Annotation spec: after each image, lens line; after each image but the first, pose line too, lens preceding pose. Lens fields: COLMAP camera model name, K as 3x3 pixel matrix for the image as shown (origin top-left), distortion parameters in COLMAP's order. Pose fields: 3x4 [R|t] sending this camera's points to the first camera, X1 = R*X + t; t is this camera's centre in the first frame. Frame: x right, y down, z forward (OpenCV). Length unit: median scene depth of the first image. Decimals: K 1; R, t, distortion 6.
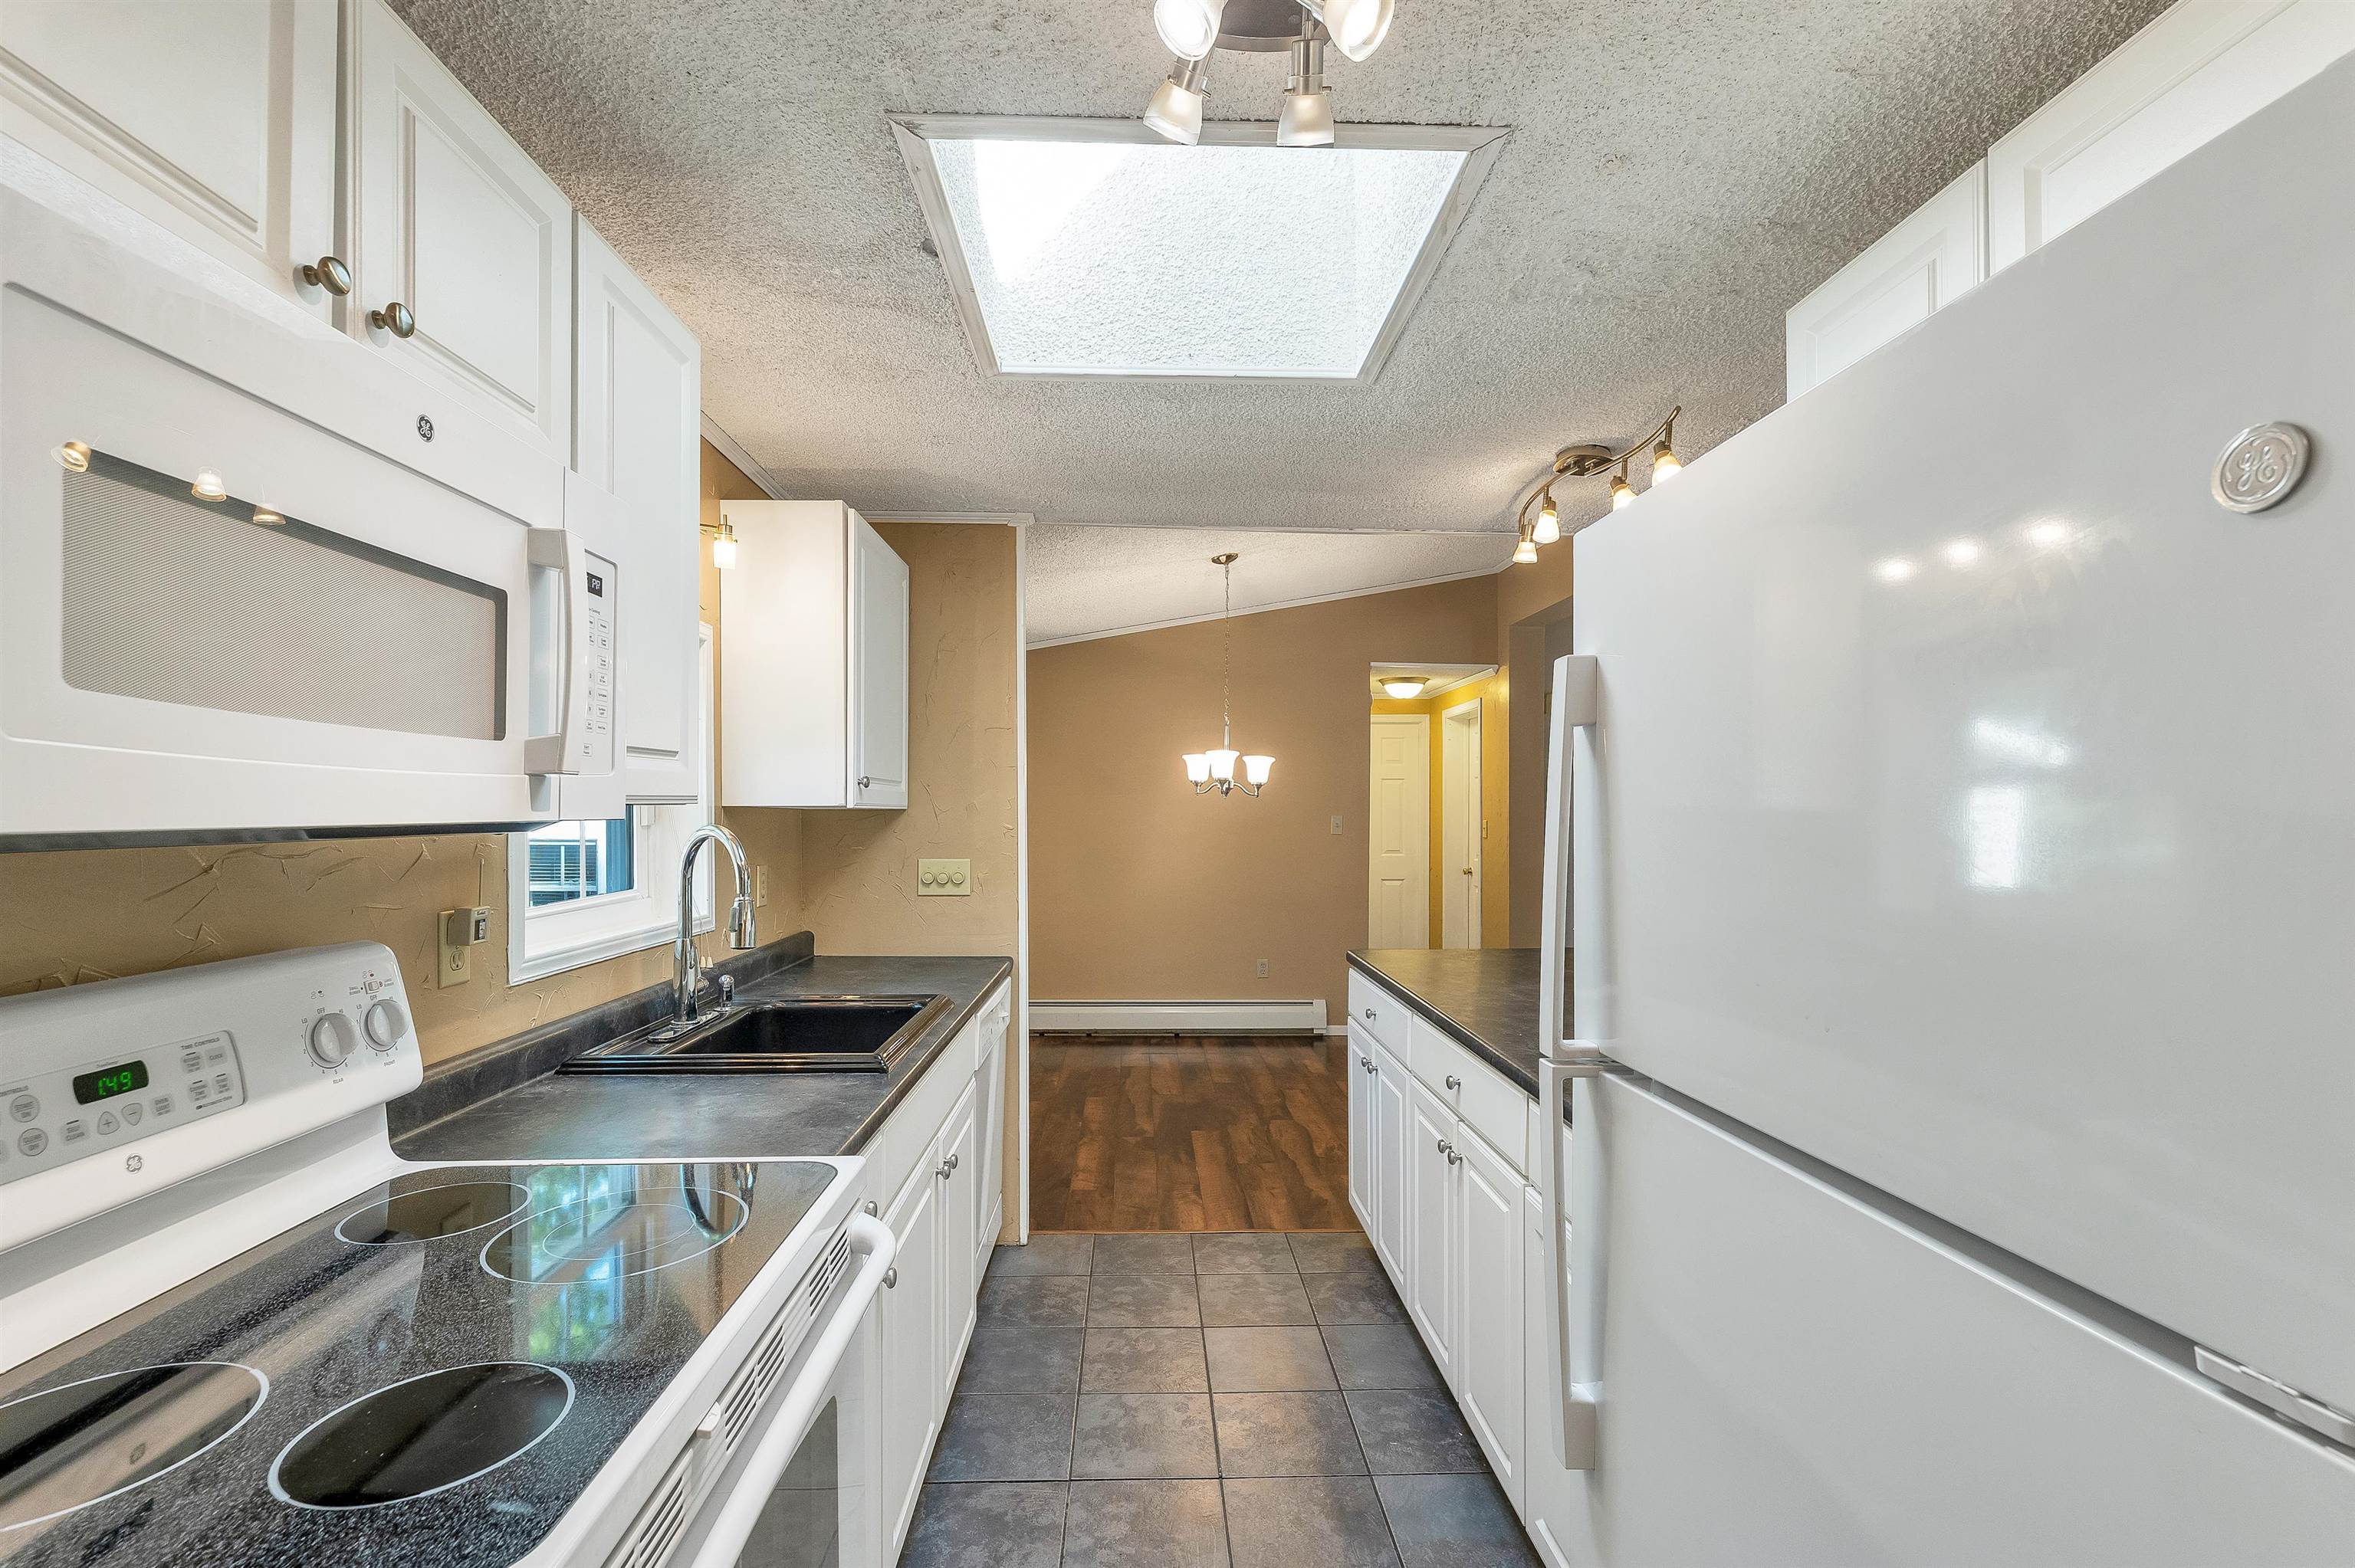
lens RADIAL K [[1029.1, 0, 1176.6], [0, 1029.1, 819.2], [0, 0, 1]] dist [0.001028, -0.000304]
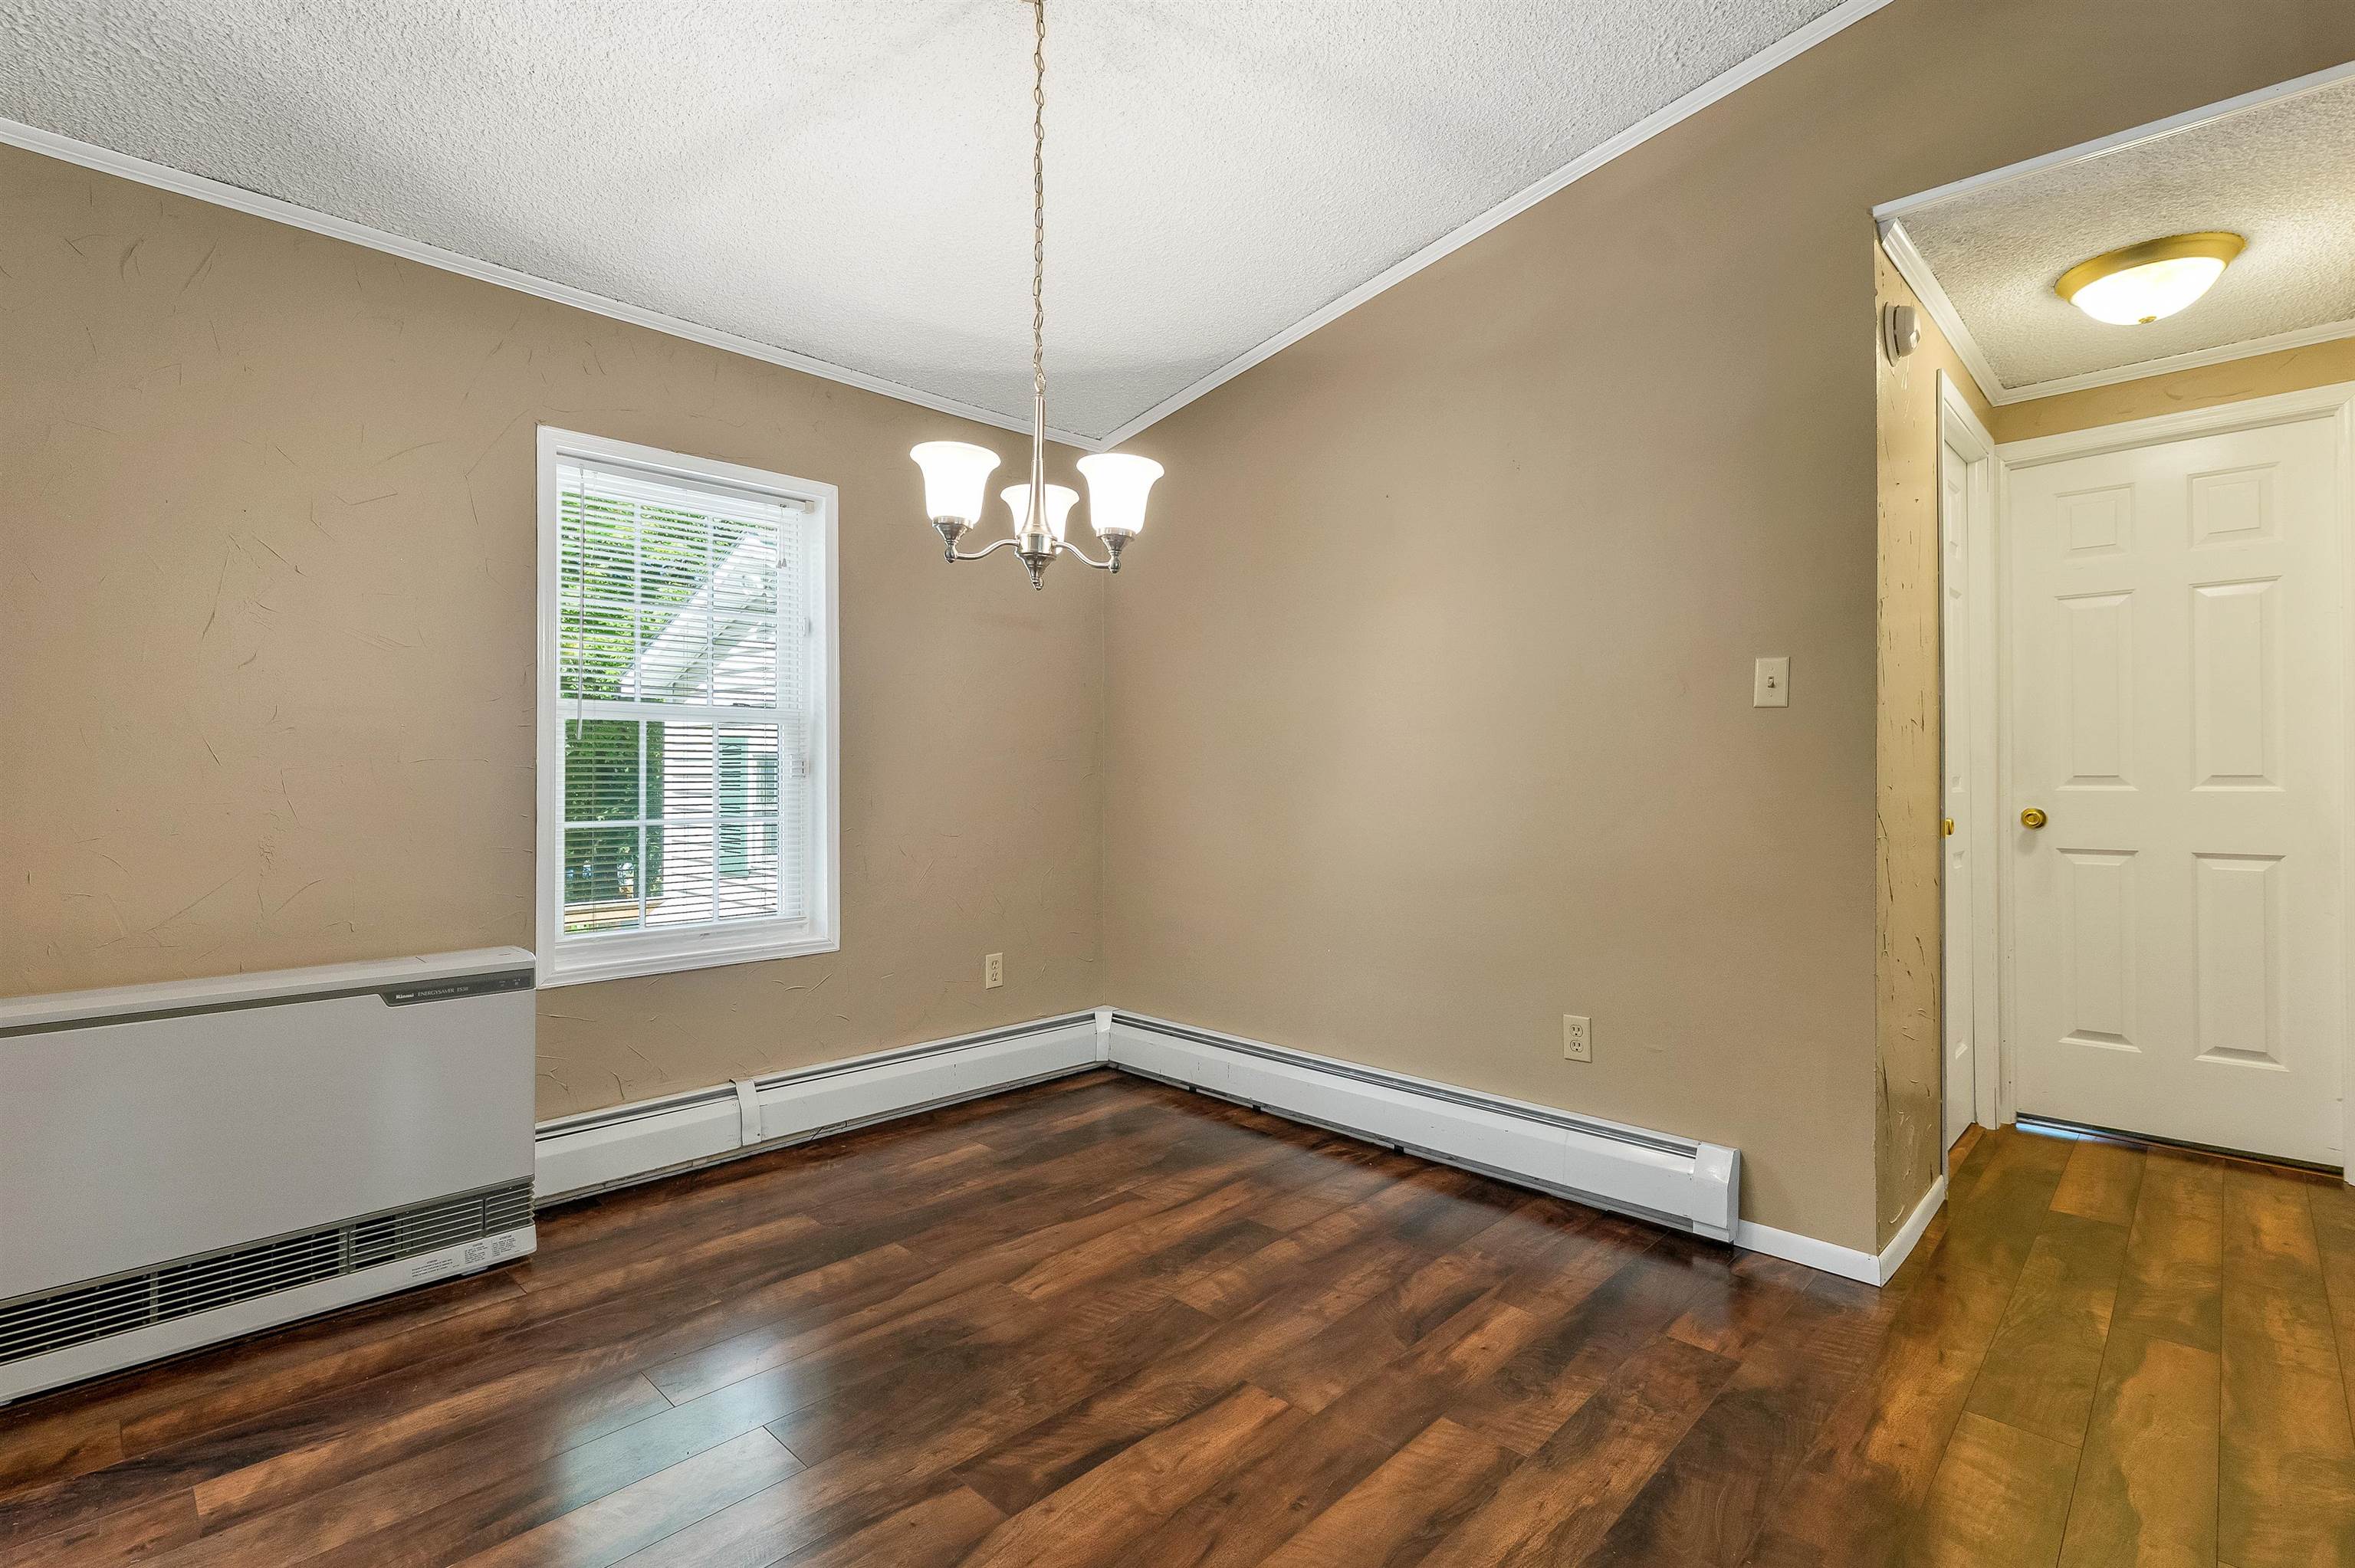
lens RADIAL K [[1085.1, 0, 1170.8], [0, 1085.1, 764.6], [0, 0, 1]] dist [0.002663, 0.000396]
pose [[0.686755, -0.010465, -0.726814, 0.725065], [-0.002730, 0.999852, -0.016975, 0.105394], [0.726884, 0.013642, 0.686625, 1.435702]]
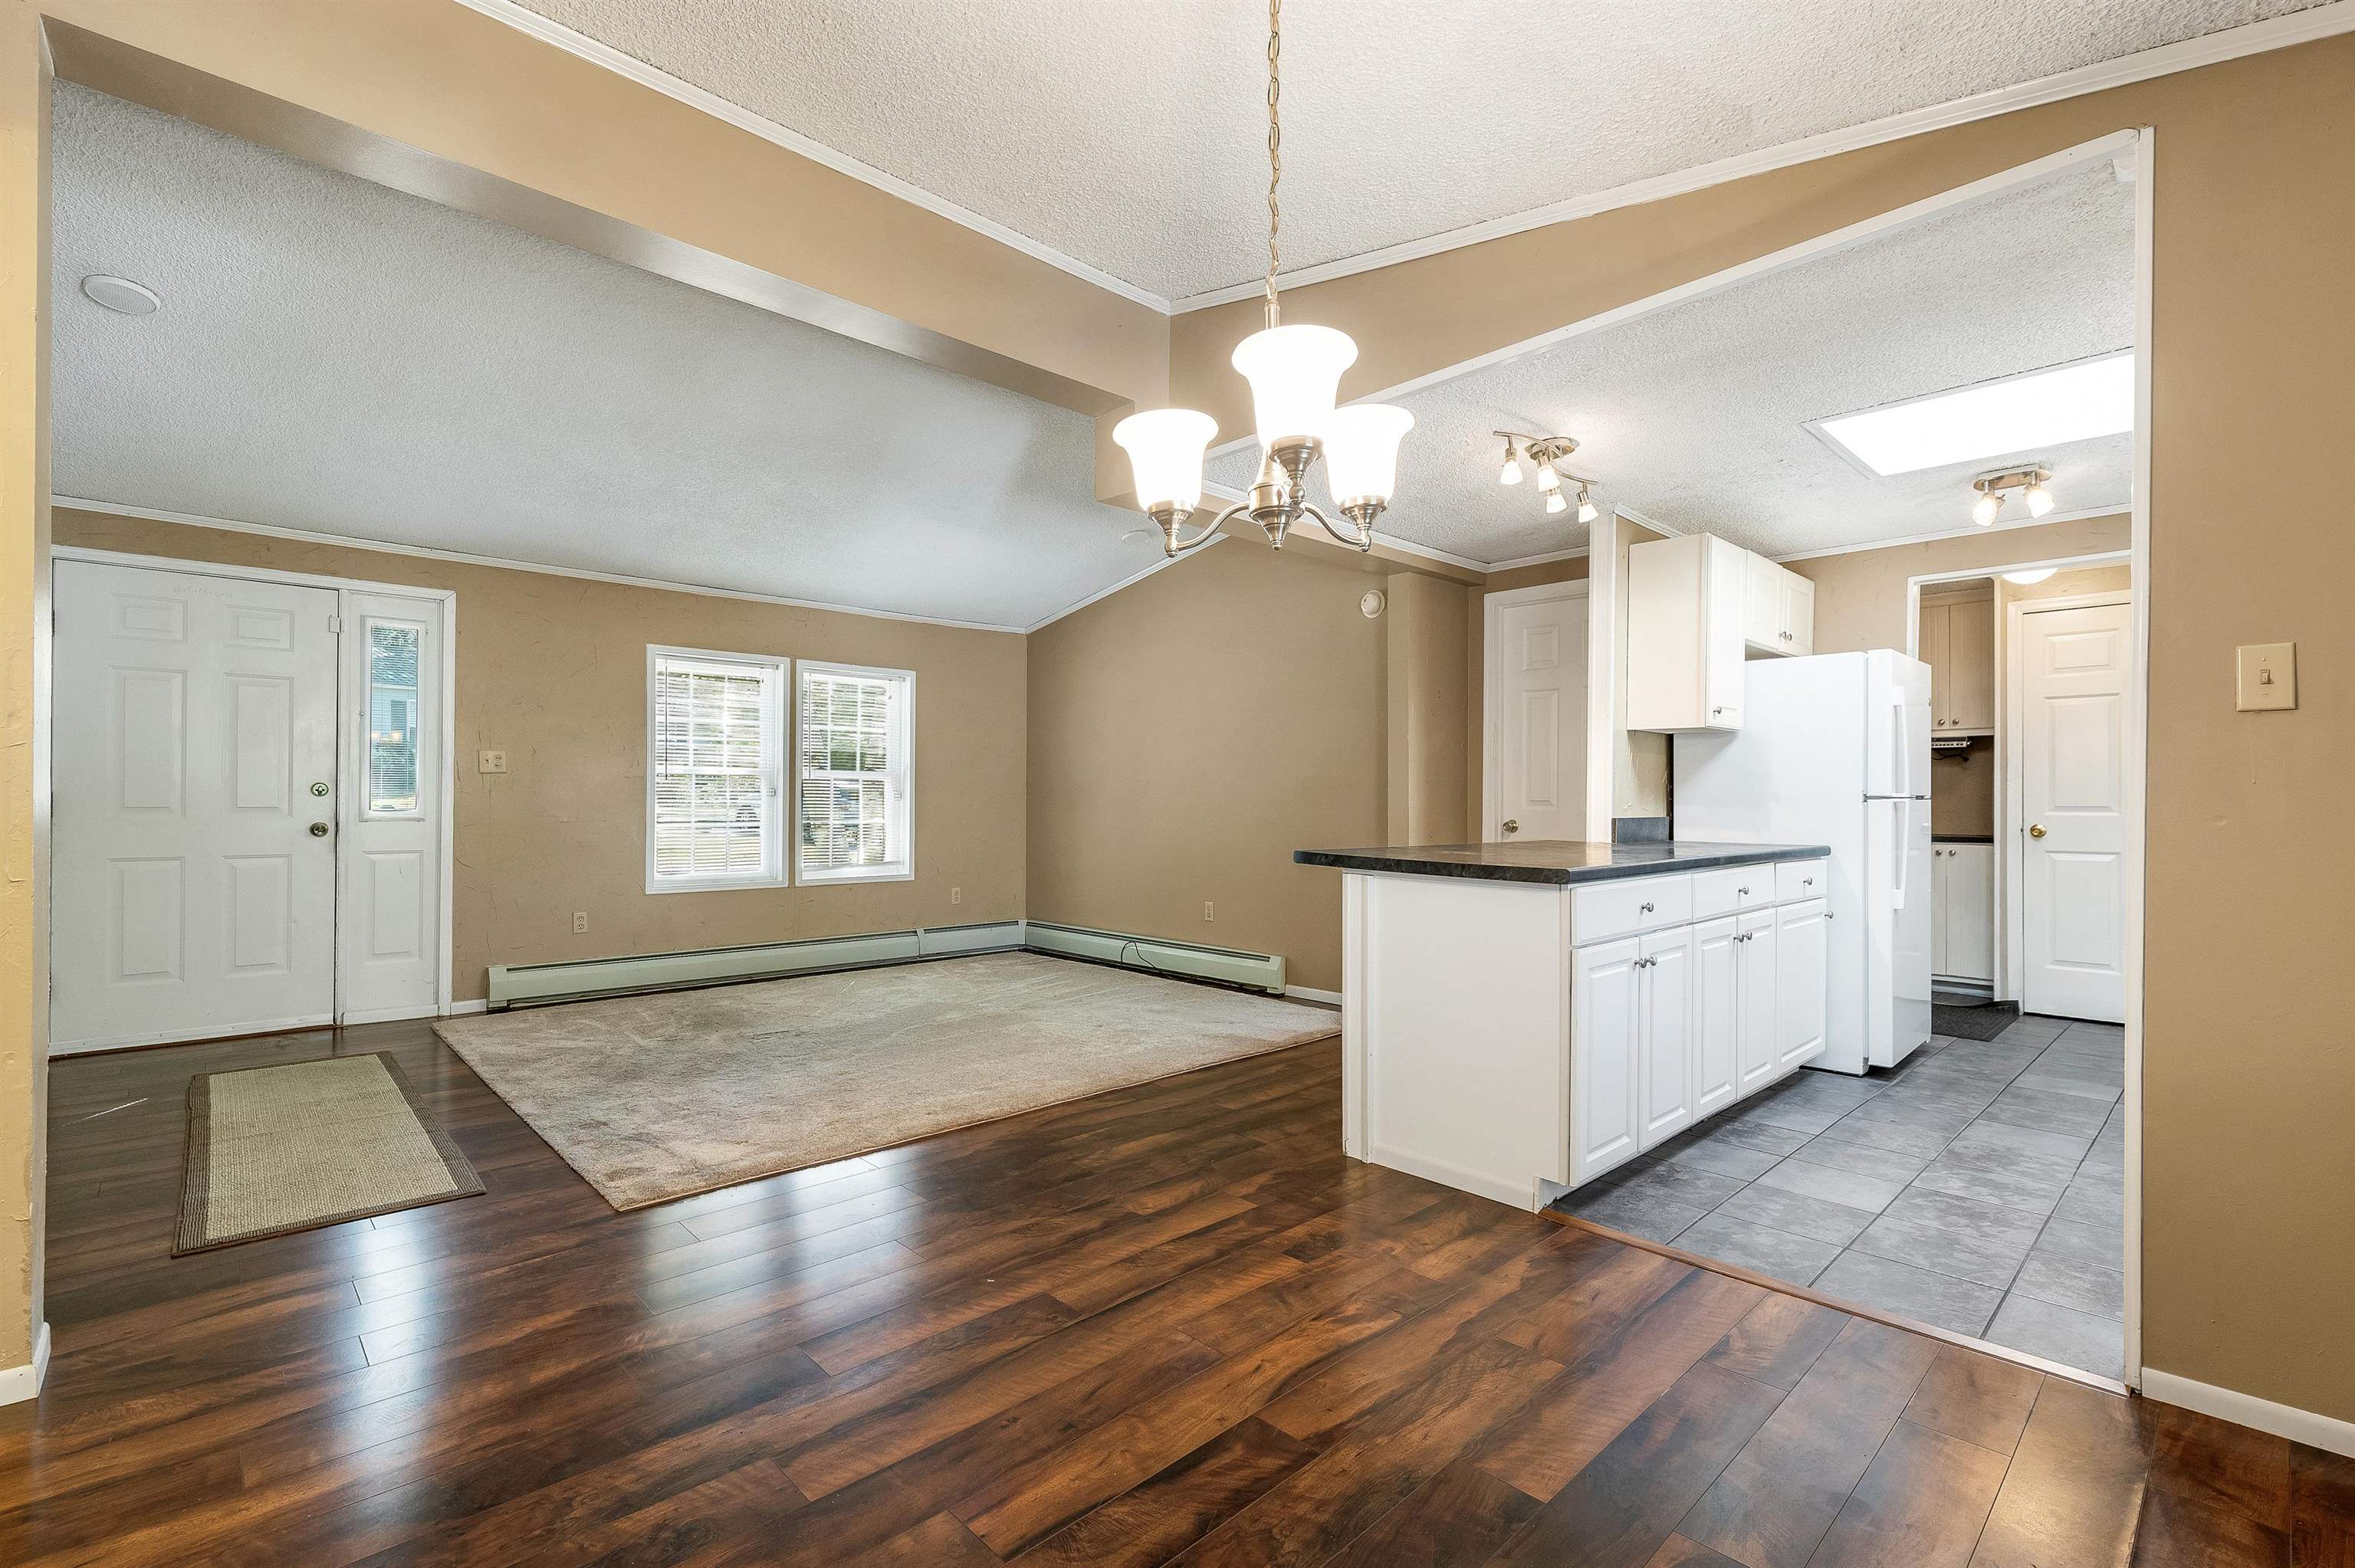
lens RADIAL K [[1045.1, 0, 1169.2], [0, 1045.1, 797.0], [0, 0, 1]] dist [0.000764, -0.000341]
pose [[-0.656270, -0.003153, 0.754519, -0.303030], [-0.001247, 0.999994, 0.003095, 0.095493], [-0.754525, 0.001090, -0.656270, 2.321276]]
